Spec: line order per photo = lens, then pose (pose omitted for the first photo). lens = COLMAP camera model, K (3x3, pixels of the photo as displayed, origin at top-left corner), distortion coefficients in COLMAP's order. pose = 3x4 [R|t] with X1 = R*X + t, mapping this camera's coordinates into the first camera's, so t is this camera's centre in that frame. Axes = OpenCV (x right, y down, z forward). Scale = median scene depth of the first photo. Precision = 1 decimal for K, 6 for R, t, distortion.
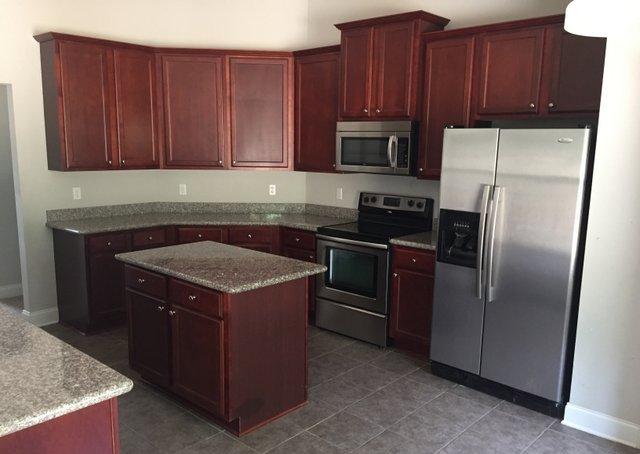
lens RADIAL K [[550.5, 0, 319.7], [0, 550.5, 240.0], [0, 0, 1]] dist [0.081337, -0.116769]
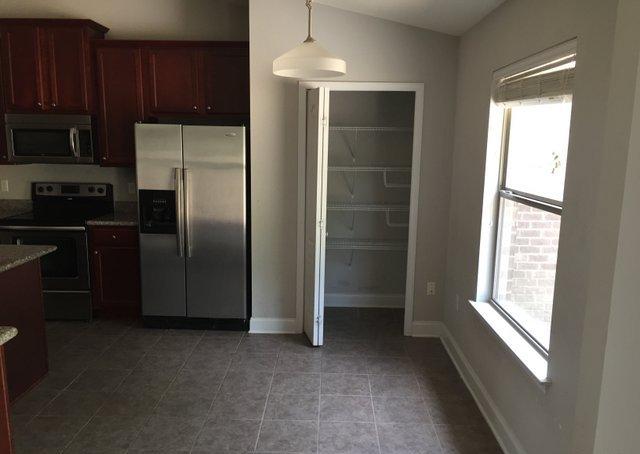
lens RADIAL K [[550.5, 0, 319.7], [0, 550.5, 240.0], [0, 0, 1]] dist [0.081337, -0.116769]
pose [[0.752472, -0.121880, 0.647249, -0.266971], [0.113281, 0.992034, 0.055107, 0.029203], [-0.648809, 0.031854, 0.760284, -0.170138]]
